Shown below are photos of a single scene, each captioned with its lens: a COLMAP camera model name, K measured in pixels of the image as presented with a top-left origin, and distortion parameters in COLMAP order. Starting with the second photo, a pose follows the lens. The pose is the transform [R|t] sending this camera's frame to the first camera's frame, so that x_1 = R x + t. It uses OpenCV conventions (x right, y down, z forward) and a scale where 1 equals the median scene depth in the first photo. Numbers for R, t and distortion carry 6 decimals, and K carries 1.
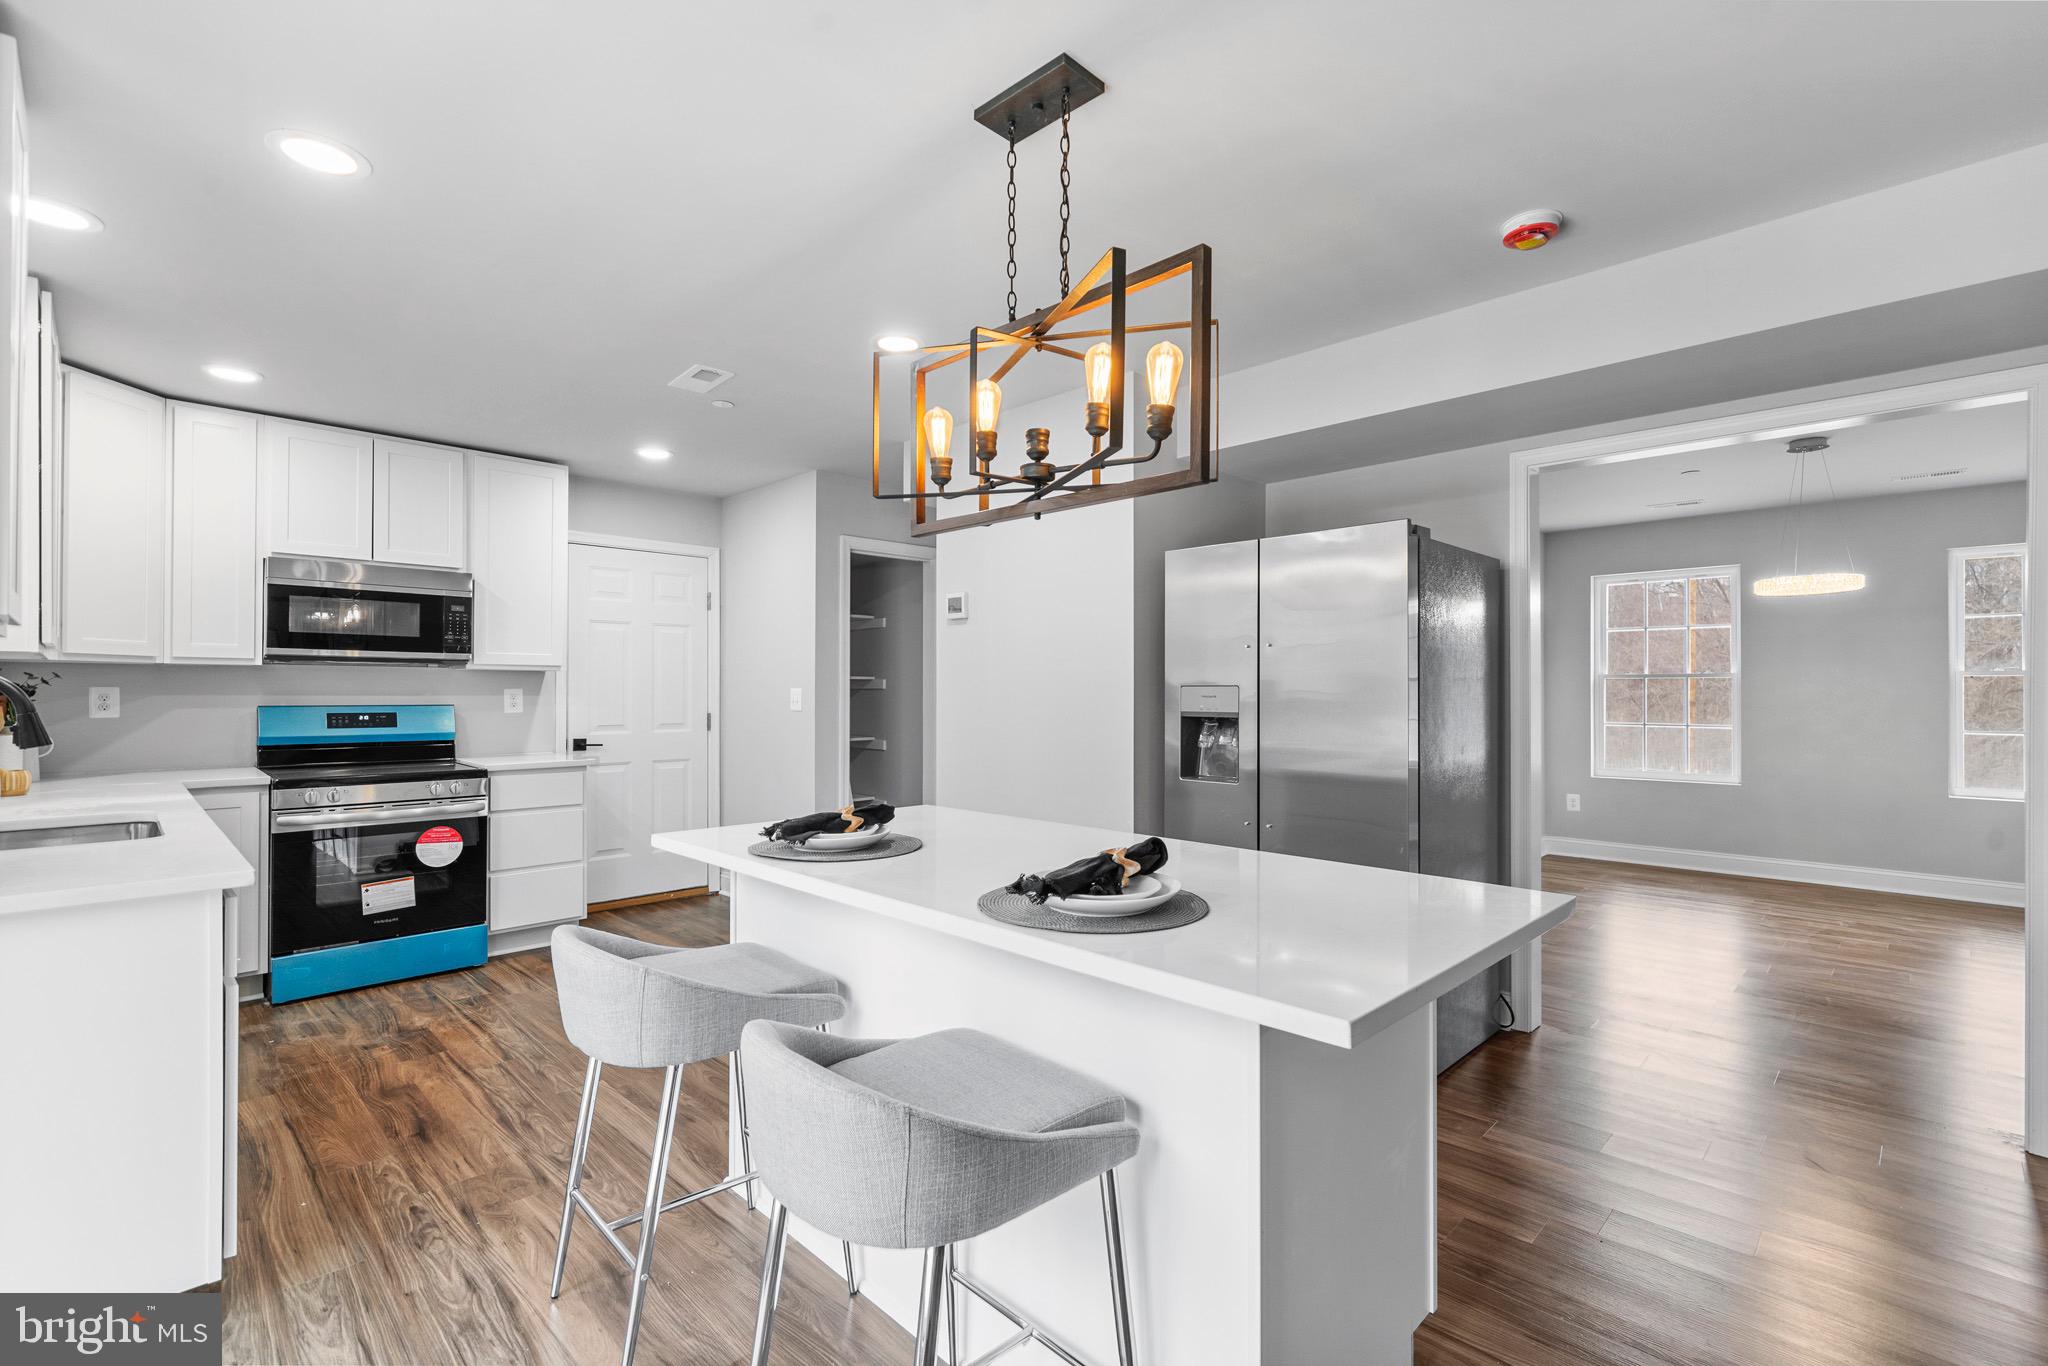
lens RADIAL K [[931.2, 0, 1024.0], [0, 931.2, 683.0], [0, 0, 1]] dist [-0.005547, -0.000184]
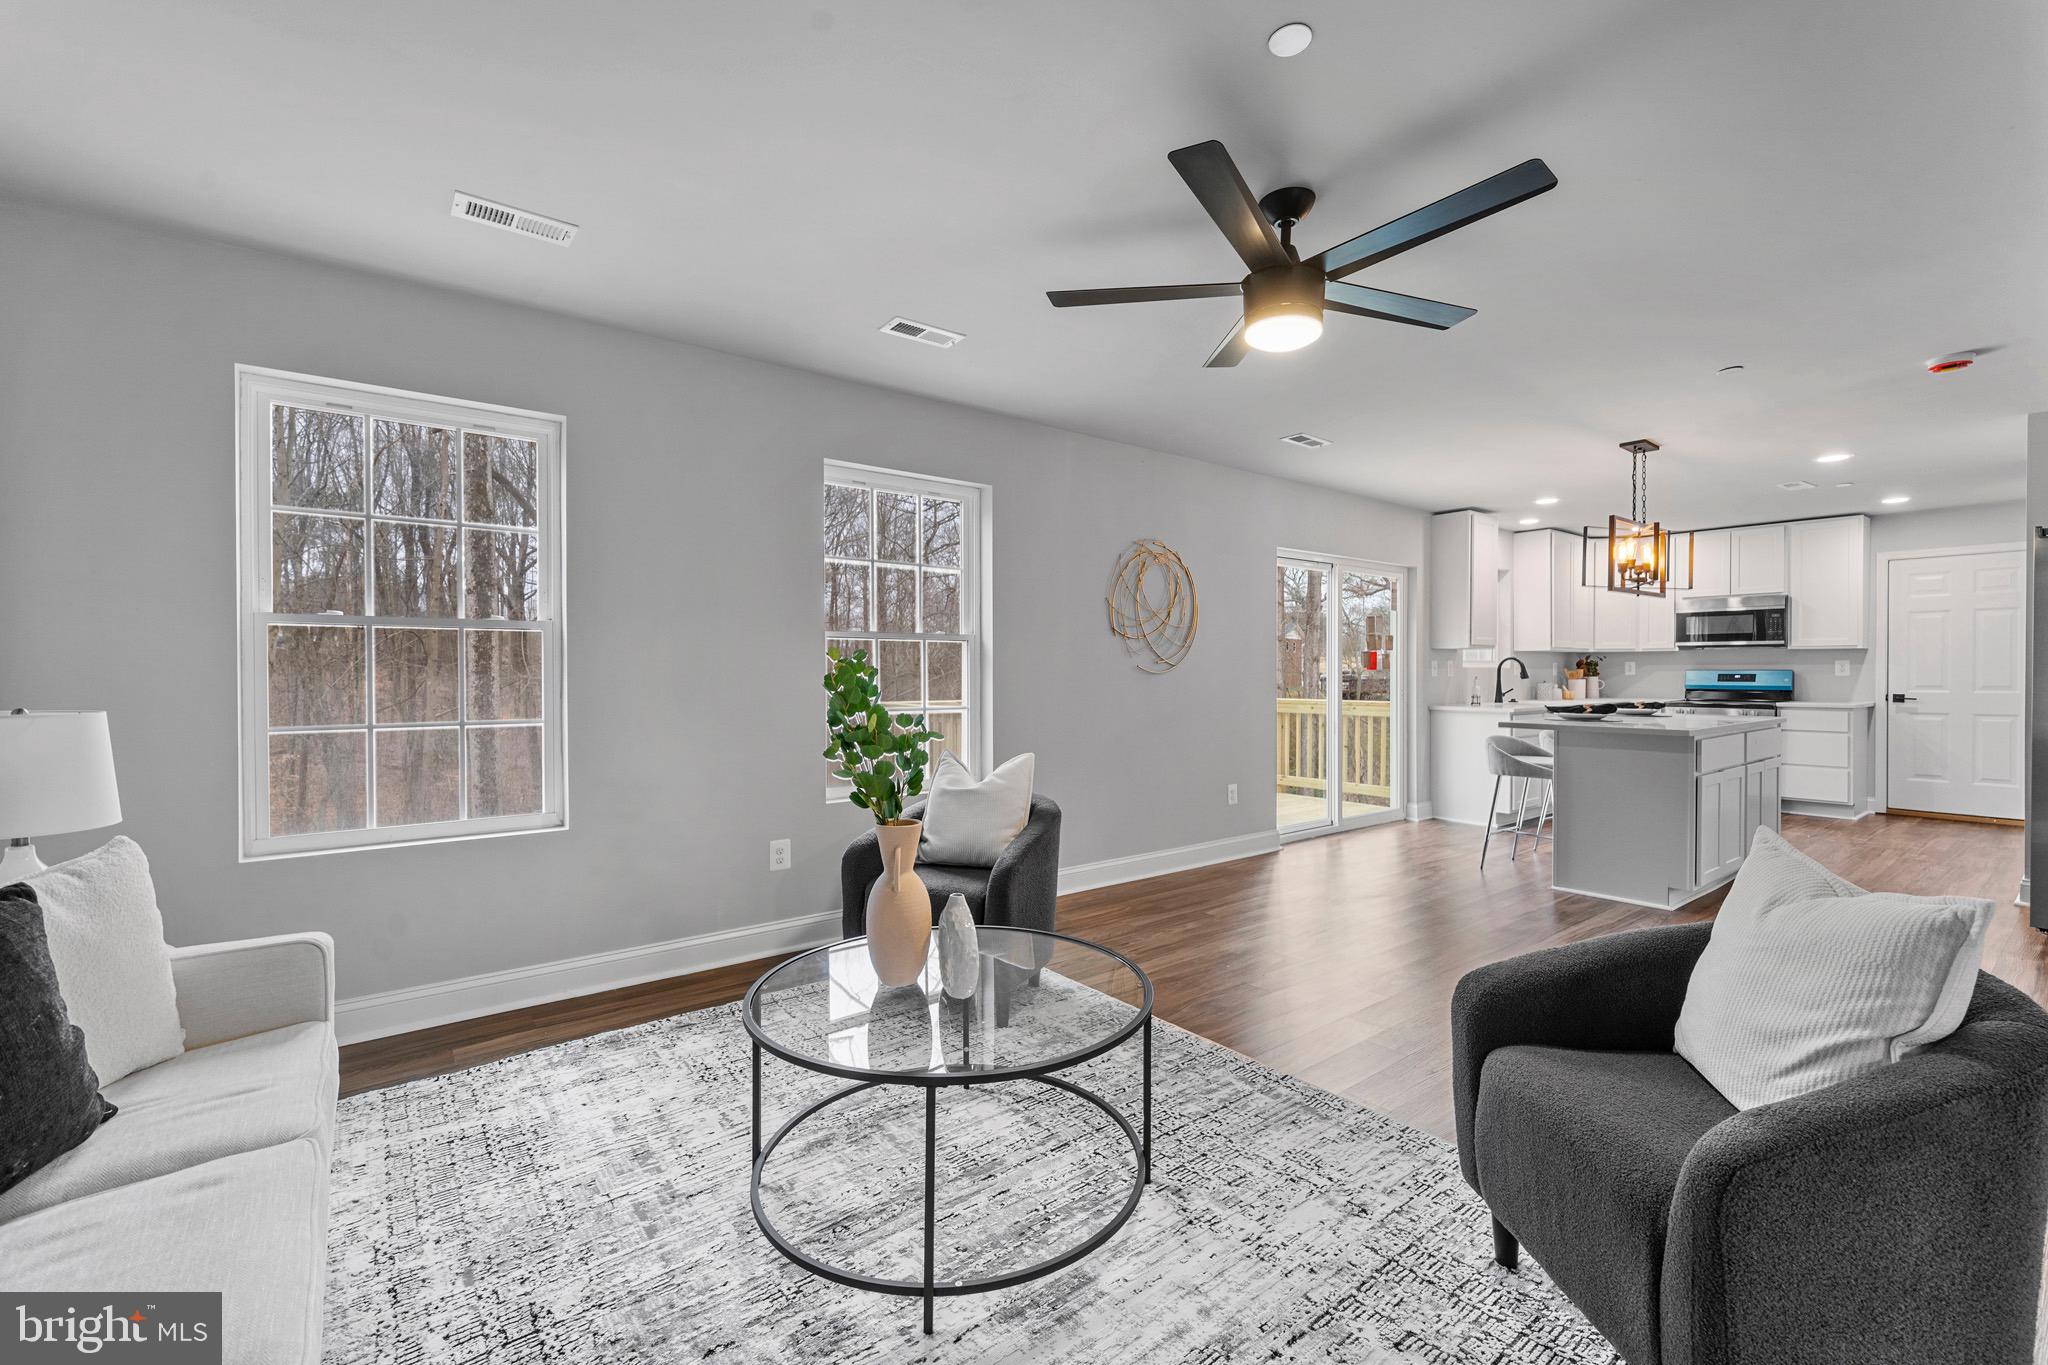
lens RADIAL K [[857.3, 0, 1030.6], [0, 857.3, 683.0], [0, 0, 1]] dist [-0.000454, -0.000323]
pose [[-0.119573, 0.011154, -0.992763, 1.258809], [0.010328, 0.999897, 0.009990, 0.018957], [0.992772, -0.009059, -0.119676, -0.233580]]
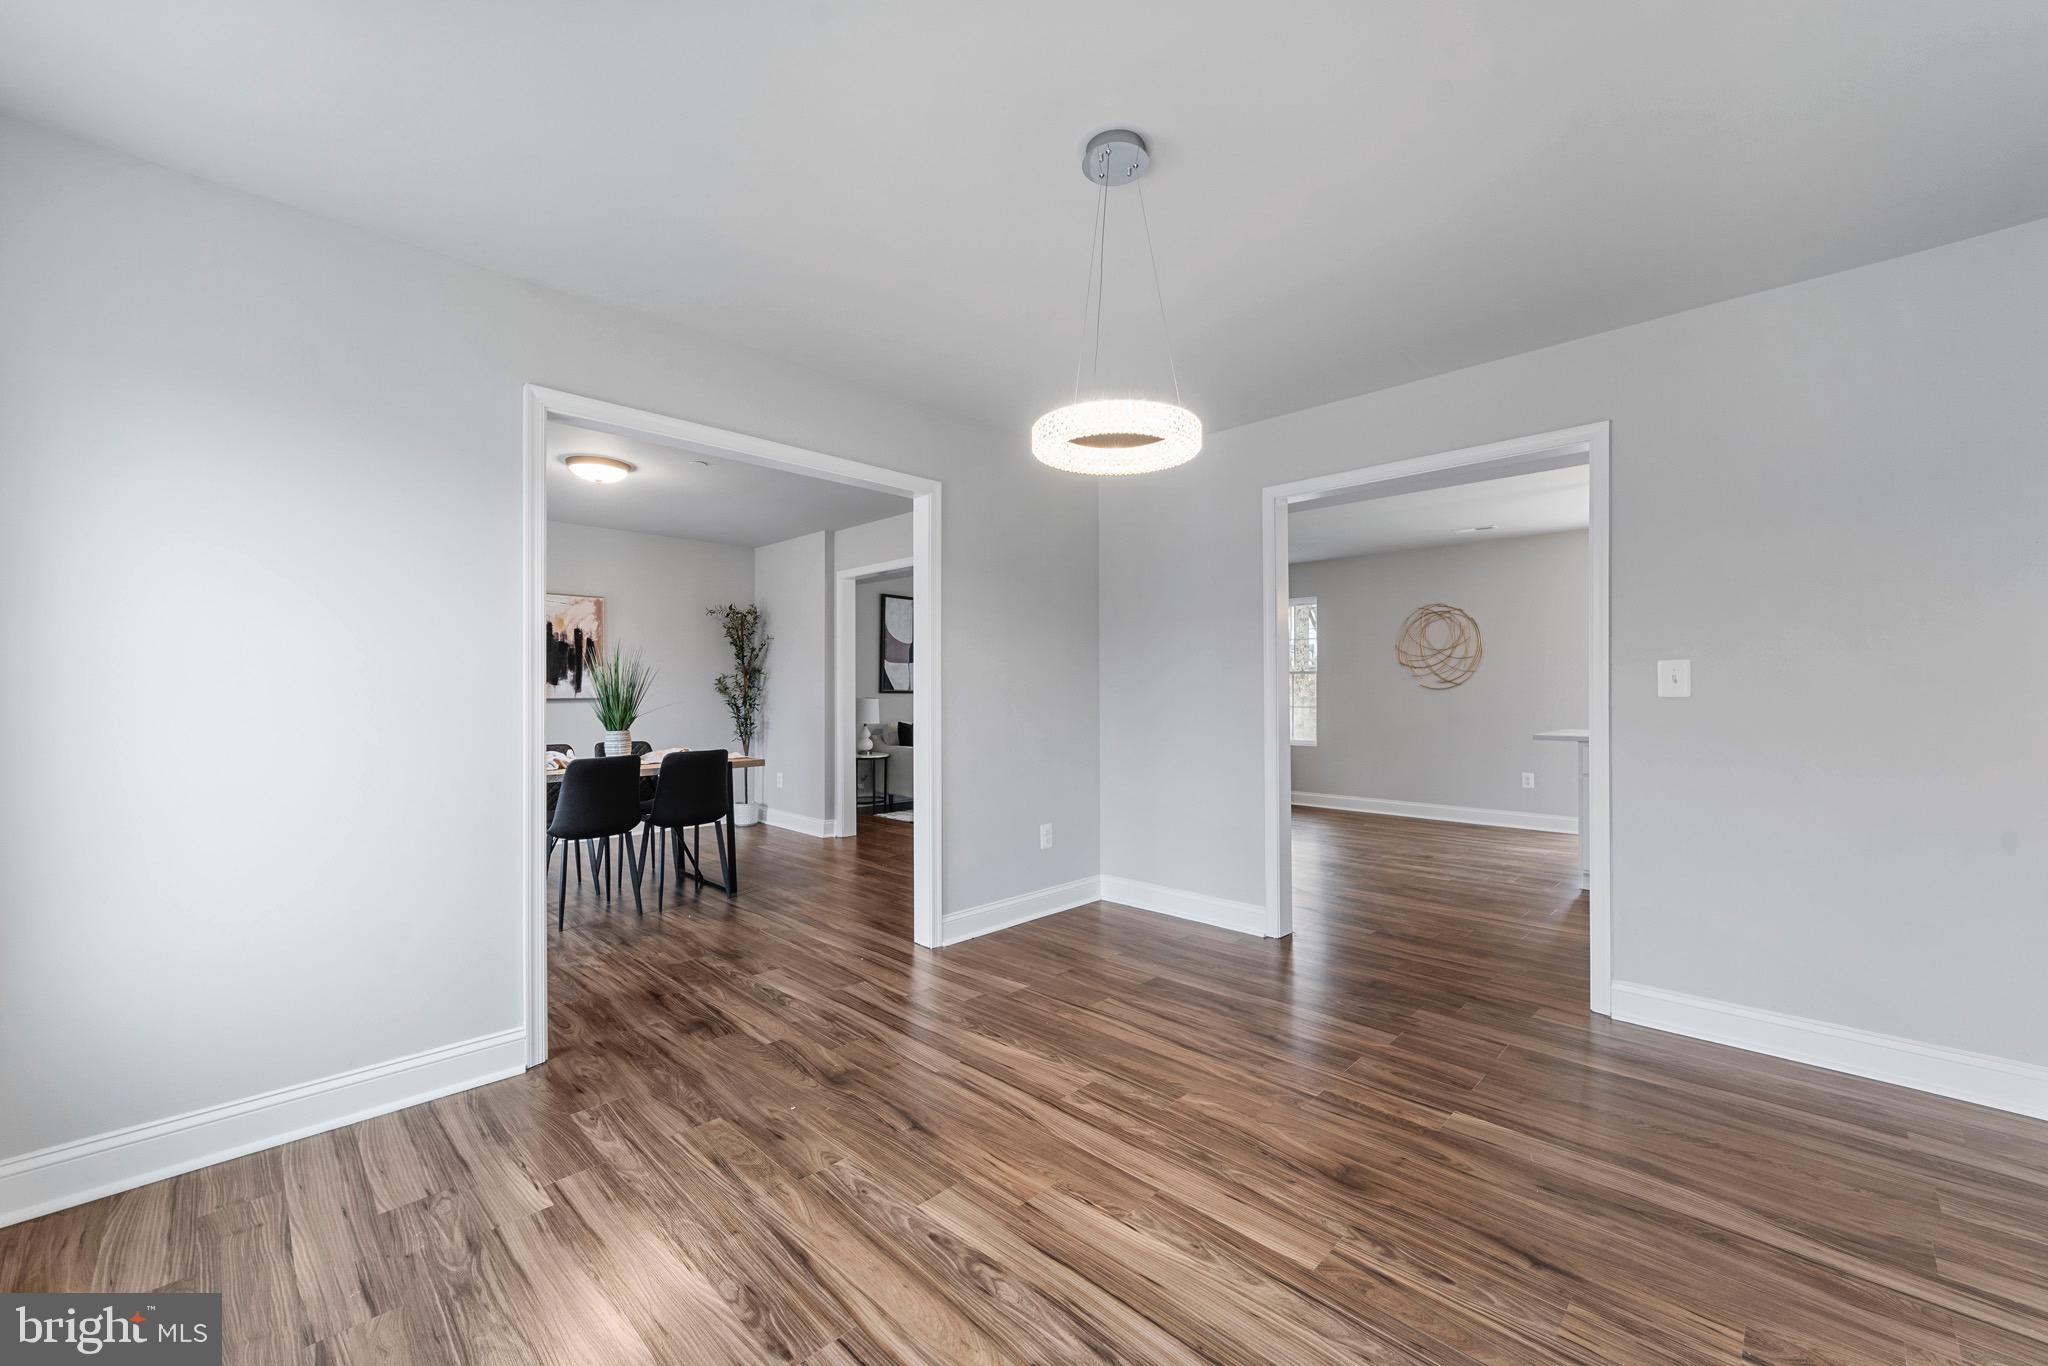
lens RADIAL K [[797.4, 0, 1031.9], [0, 797.4, 685.5], [0, 0, 1]] dist [-0.003249, -0.000104]
pose [[-0.999737, 0.003039, -0.022720, 0.983116], [0.003304, 0.999927, -0.011627, 0.028343], [0.022683, -0.011699, -0.999674, 1.501939]]
